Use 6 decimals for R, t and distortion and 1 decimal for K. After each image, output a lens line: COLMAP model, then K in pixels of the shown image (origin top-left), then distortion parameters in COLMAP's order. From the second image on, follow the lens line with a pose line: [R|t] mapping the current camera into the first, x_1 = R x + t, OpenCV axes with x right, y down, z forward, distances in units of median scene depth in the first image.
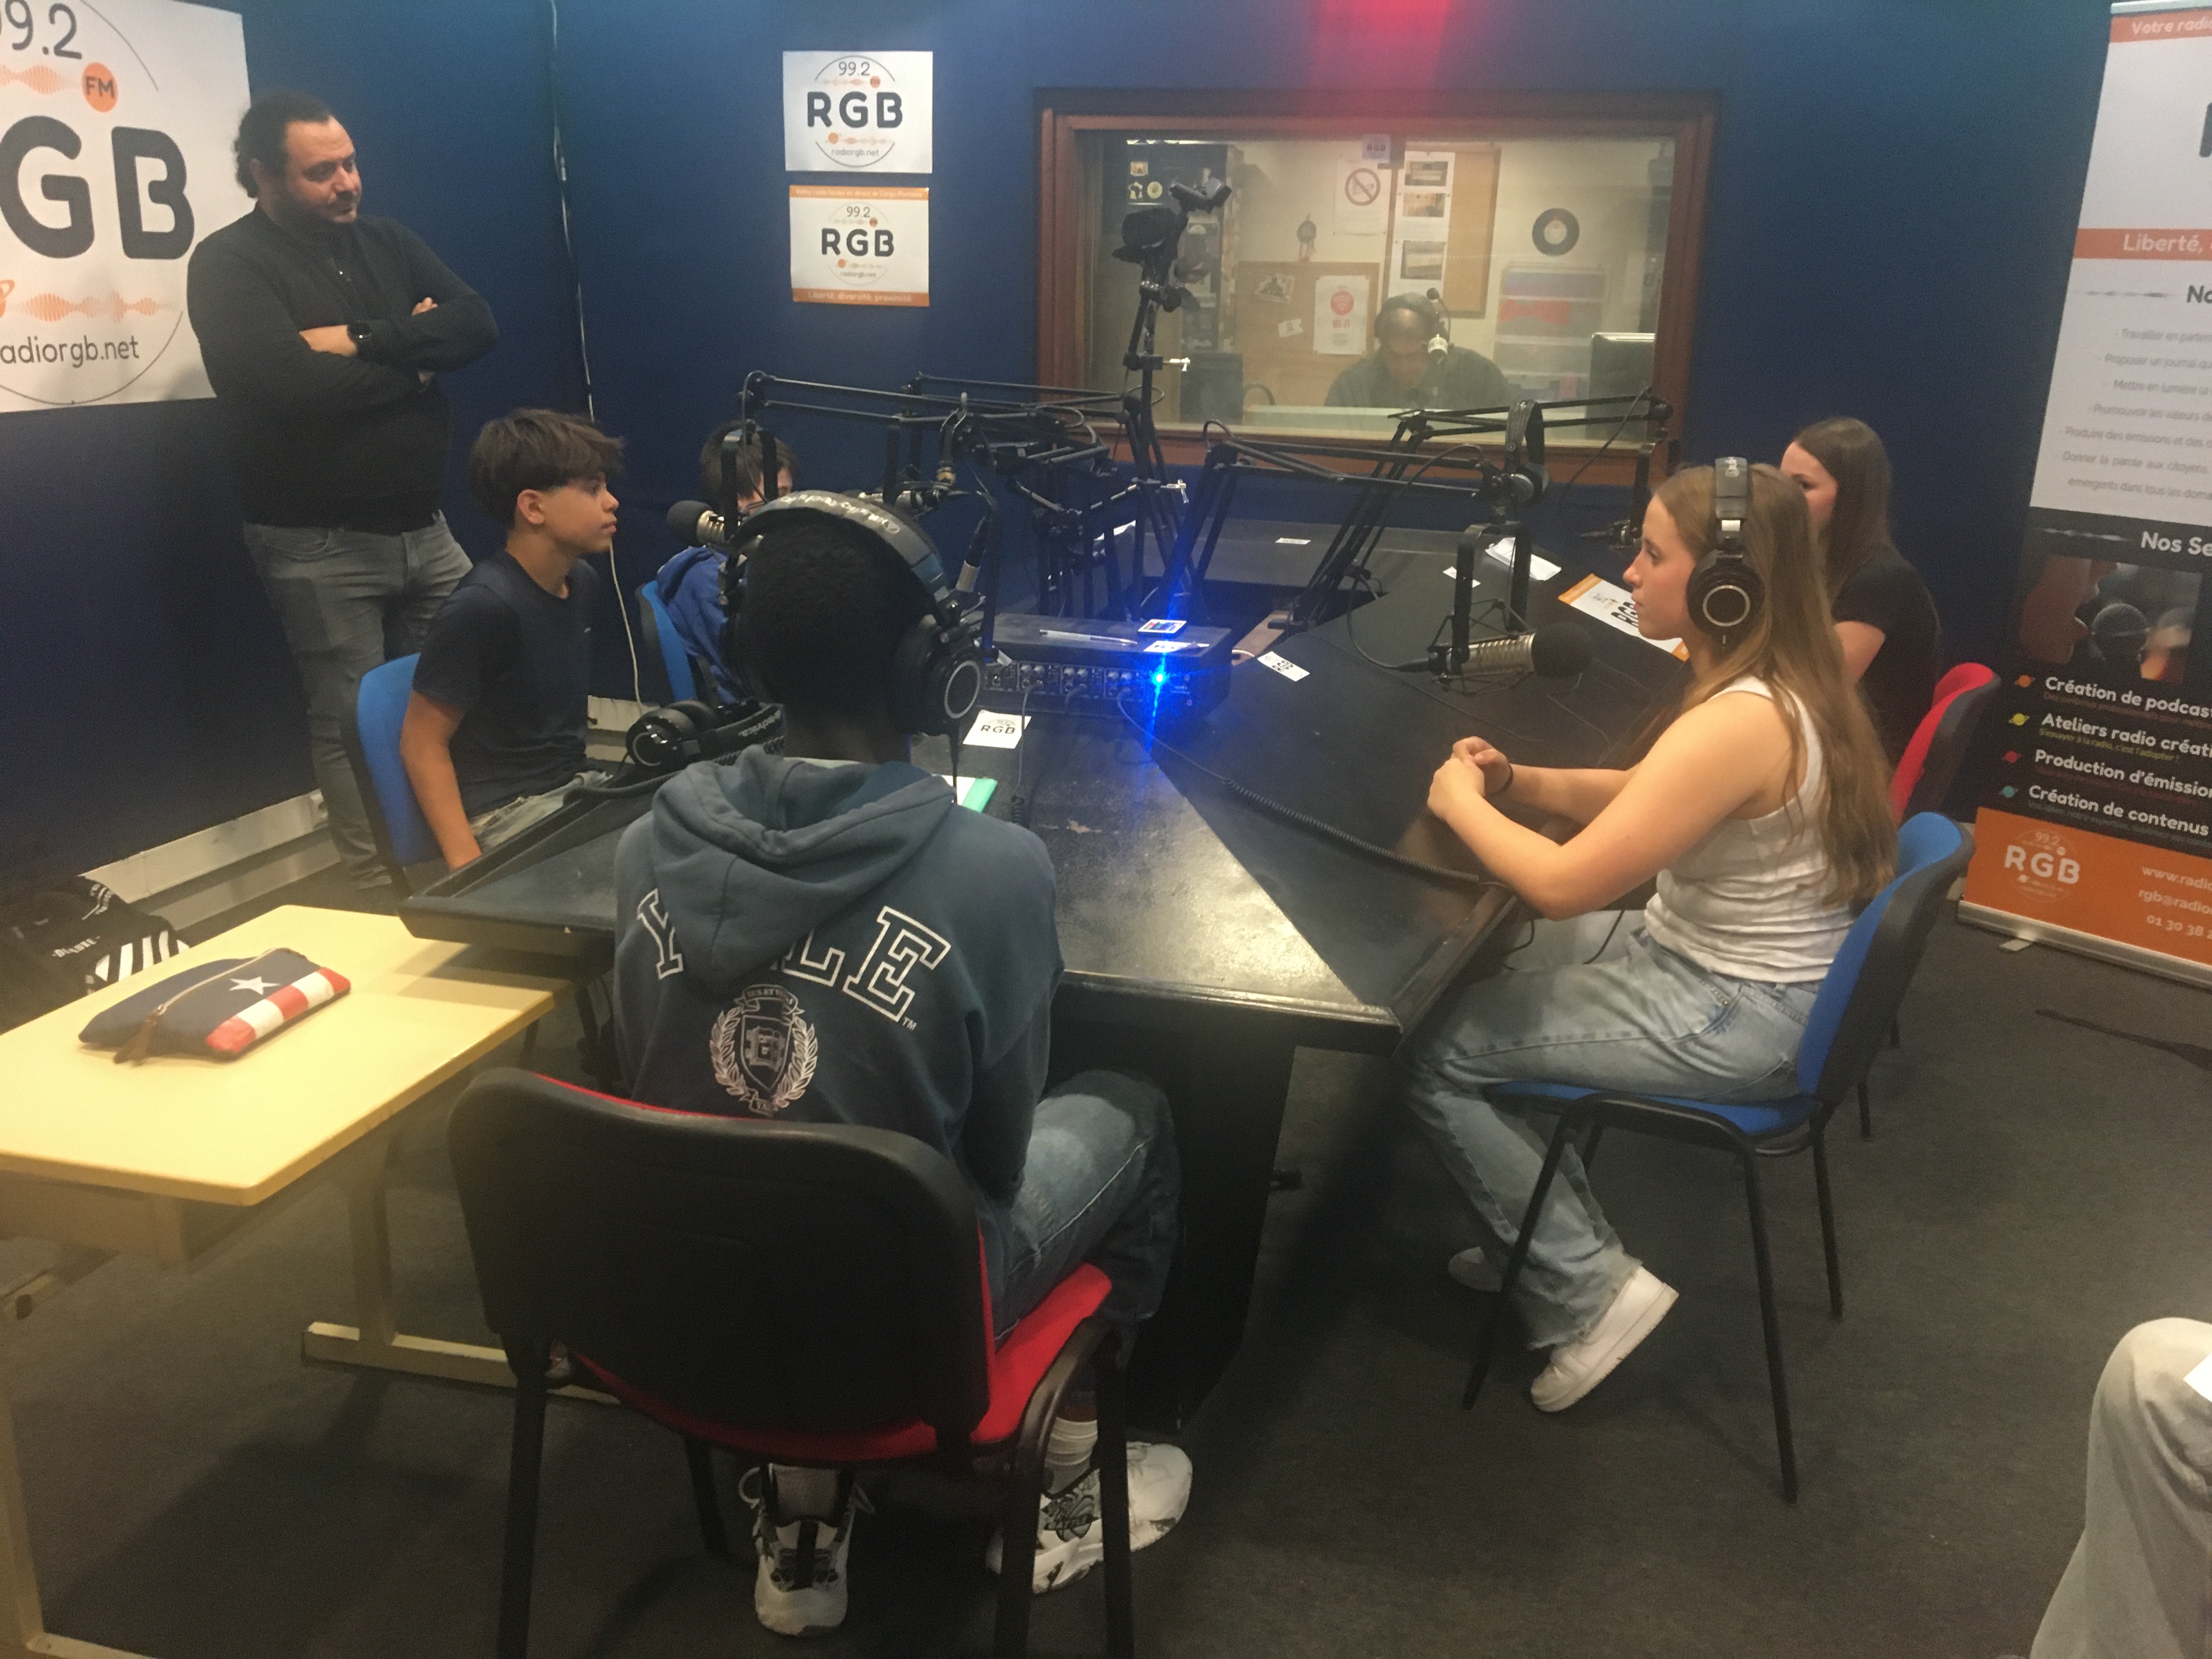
lens RADIAL K [[1895.0, 0, 1115.6], [0, 1895.0, 836.7], [0, 0, 1]] dist [0.095911, -0.158155]
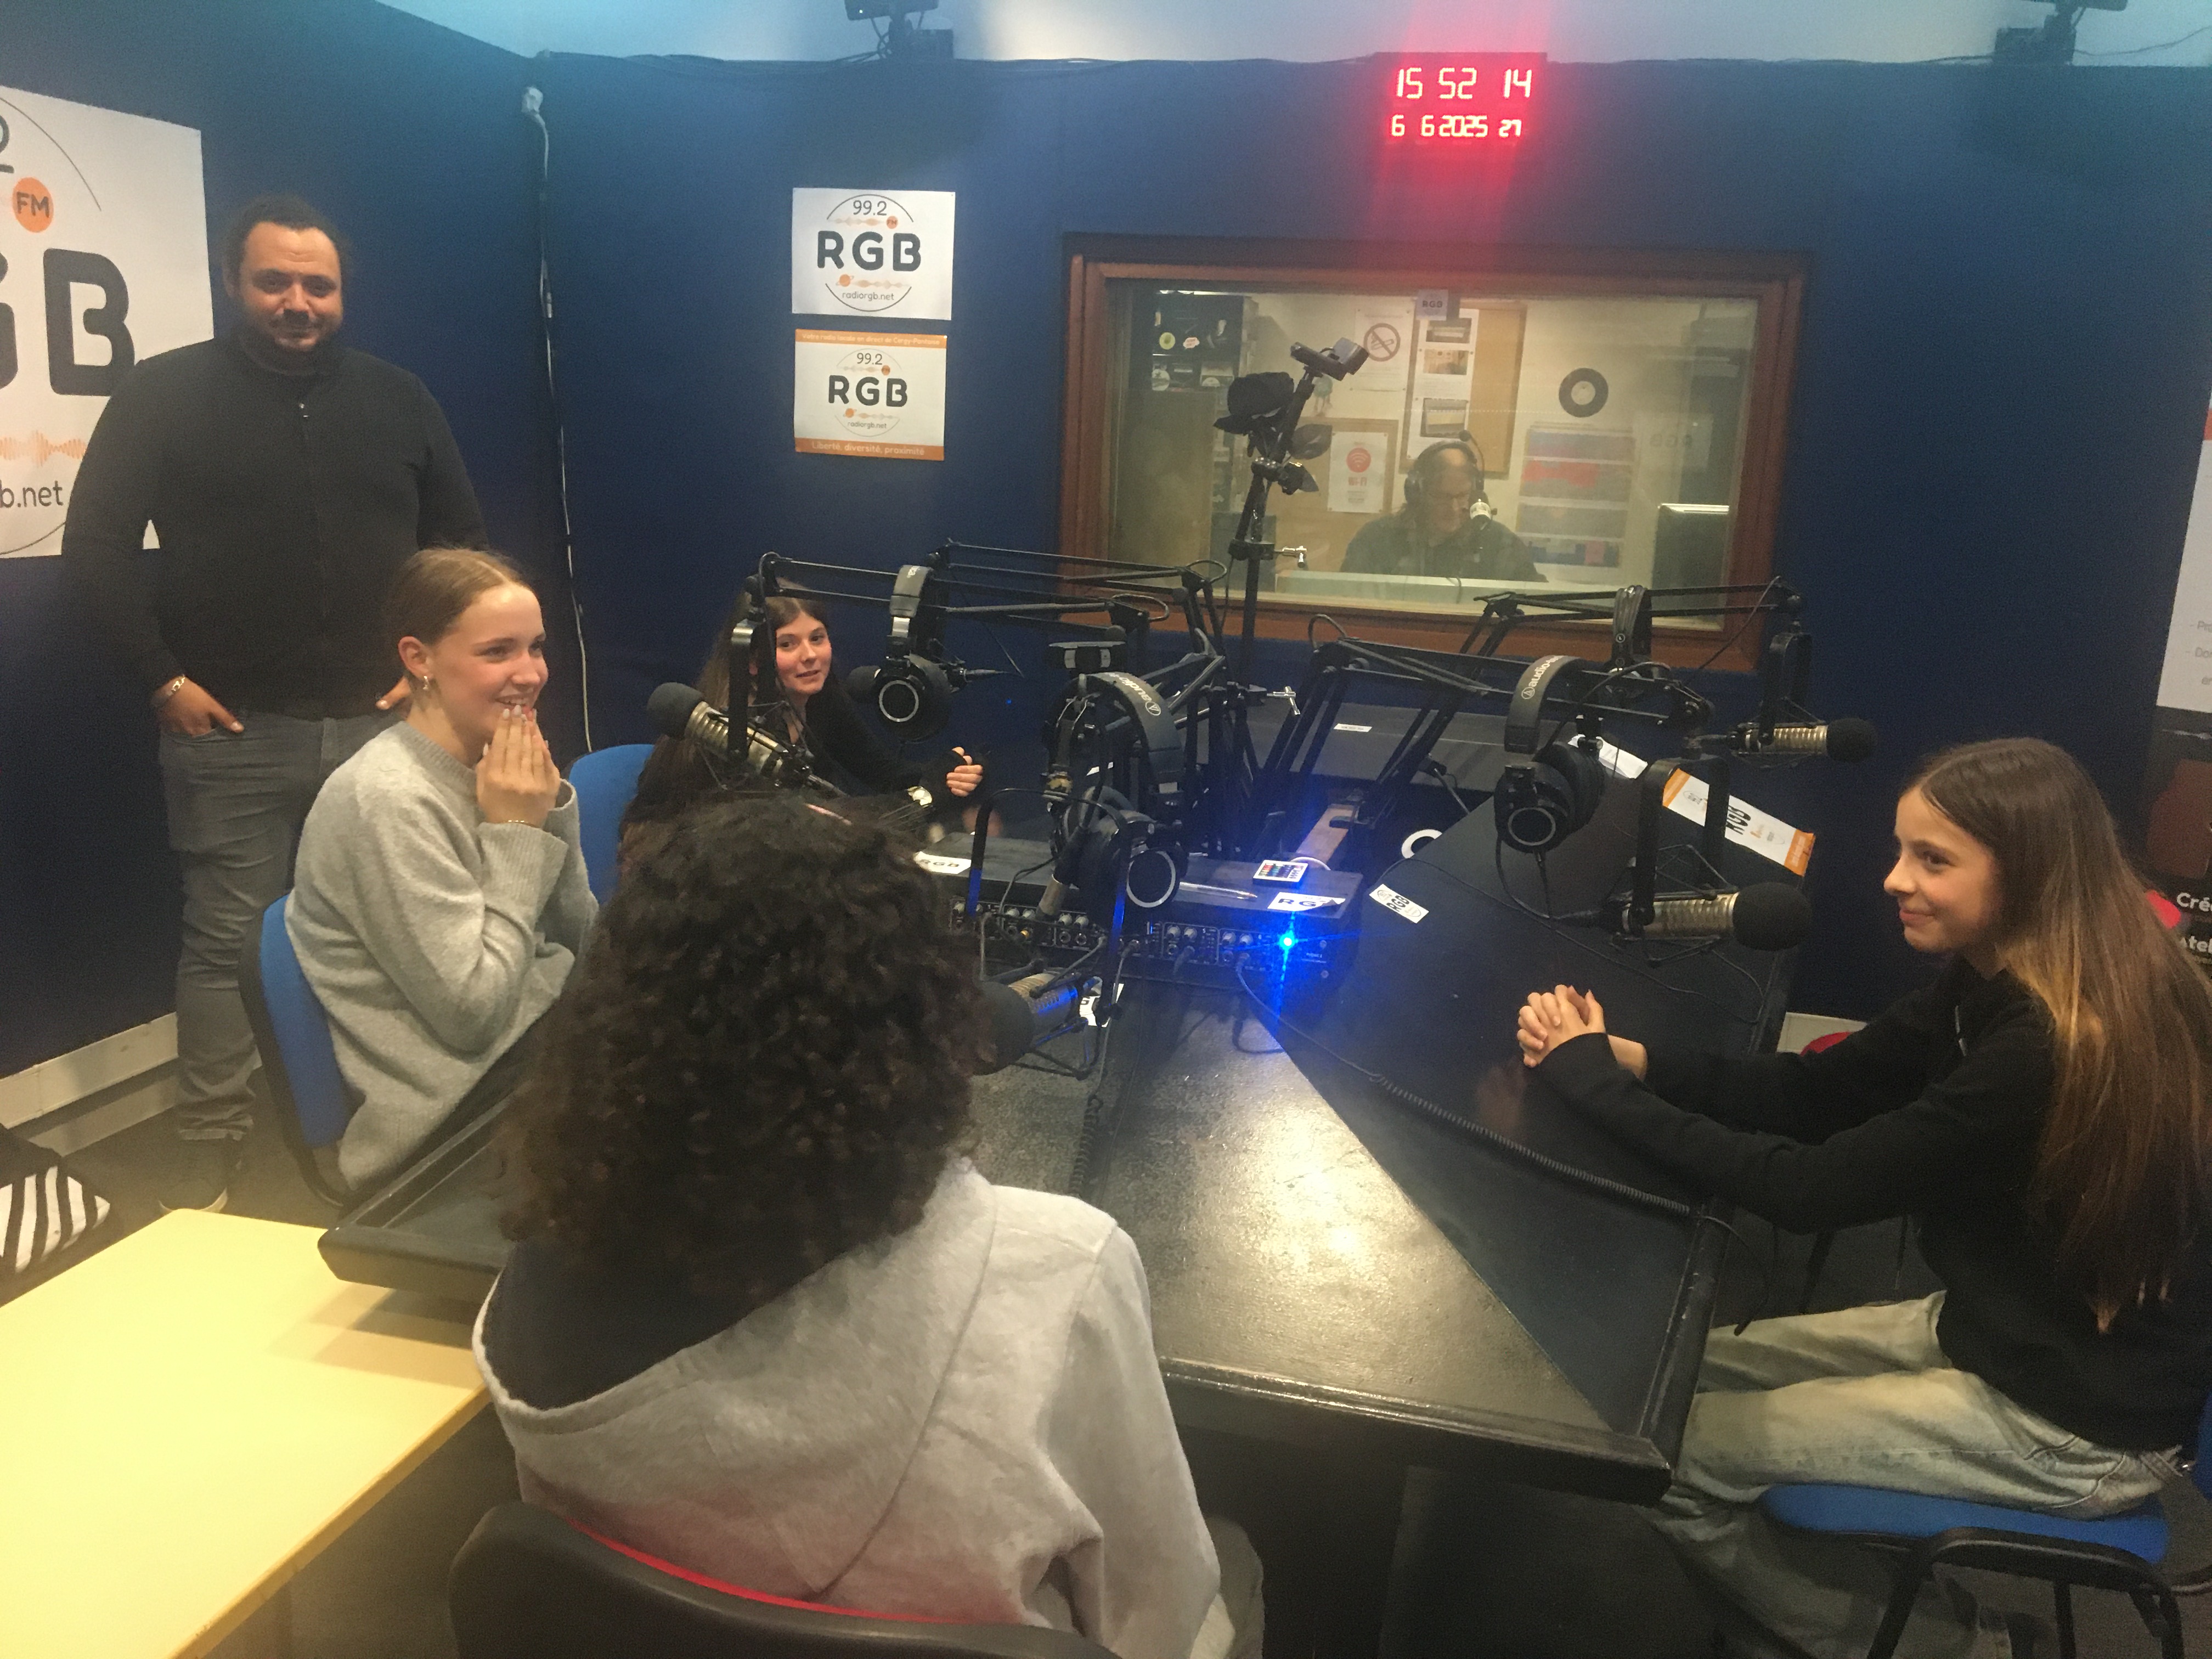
lens RADIAL K [[1896.6, 0, 1106.0], [0, 1896.6, 829.5], [0, 0, 1]] dist [0.114094, -0.207000]
pose [[0.999671, 0.018097, 0.018203, -0.037522], [-0.016718, 0.997177, -0.073209, -0.038635], [-0.019476, 0.072880, 0.997151, 0.105972]]
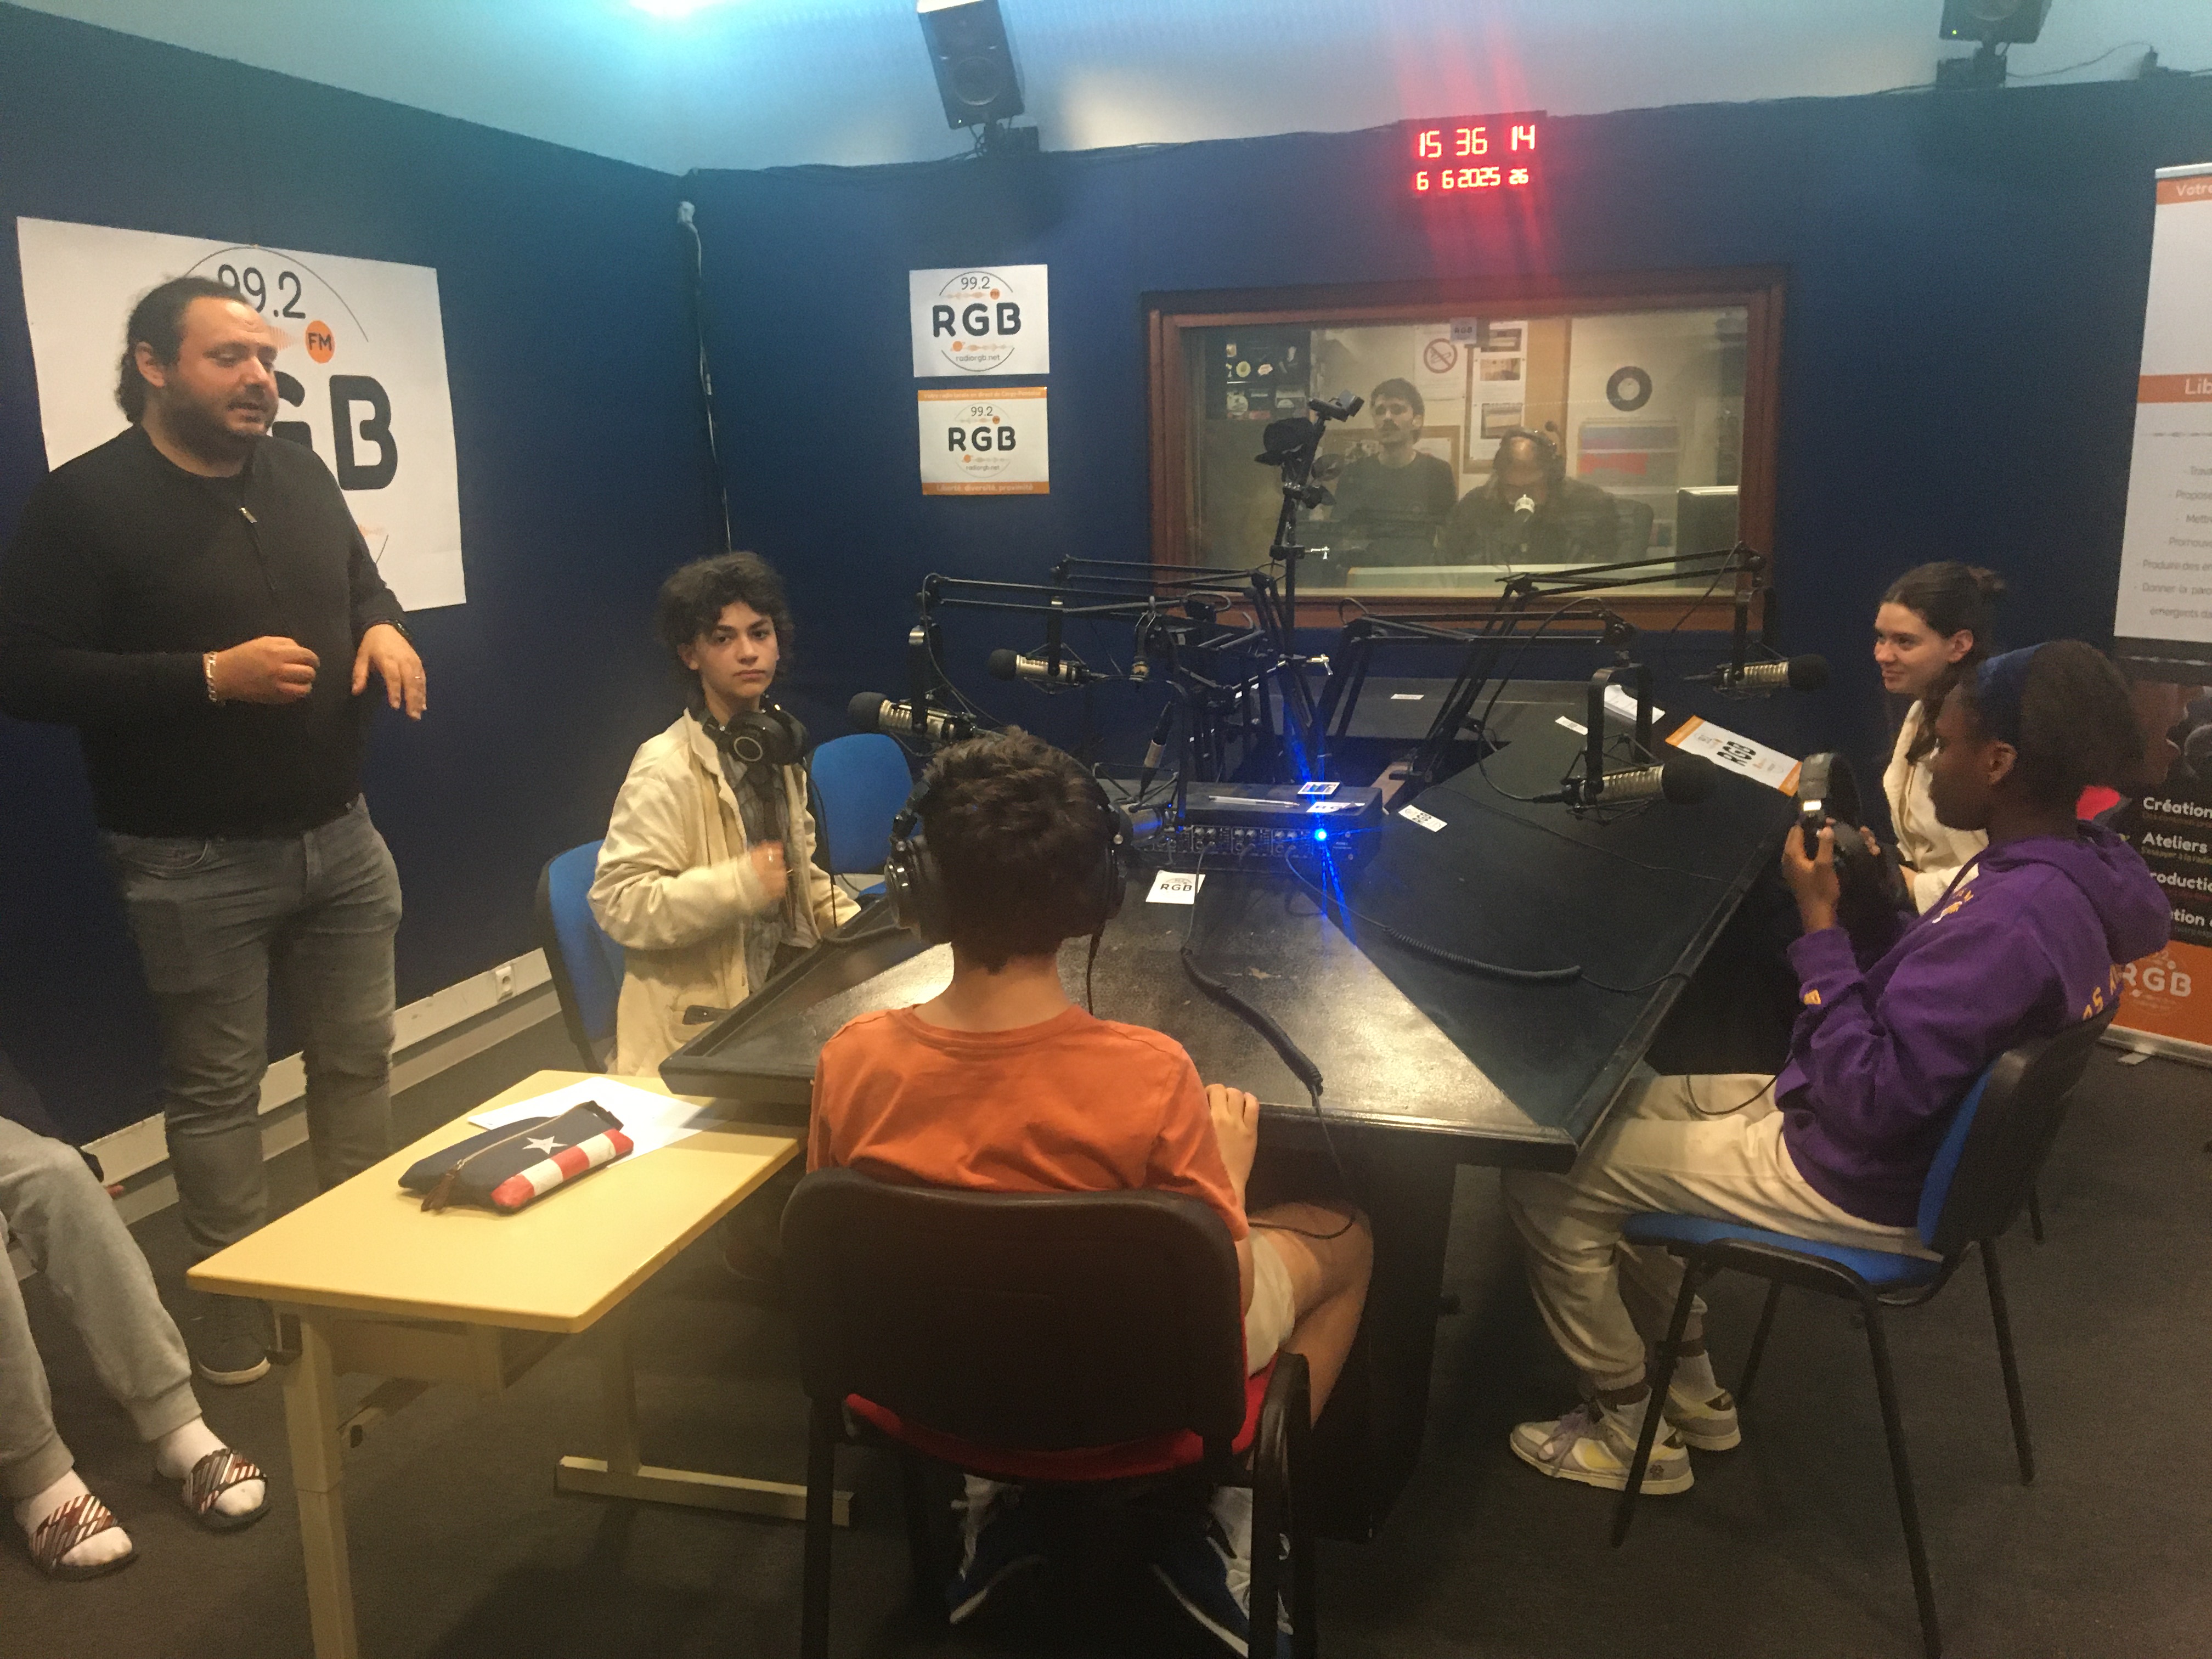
lens RADIAL K [[1898.7, 0, 1114.0], [0, 1898.7, 831.9], [0, 0, 1]] dist [0.100241, -0.180899]
pose [[0.998392, -0.038830, -0.041311, -0.028160], [0.035407, 0.996118, -0.080592, -0.000586], [0.044280, 0.079000, 0.995891, -0.057851]]
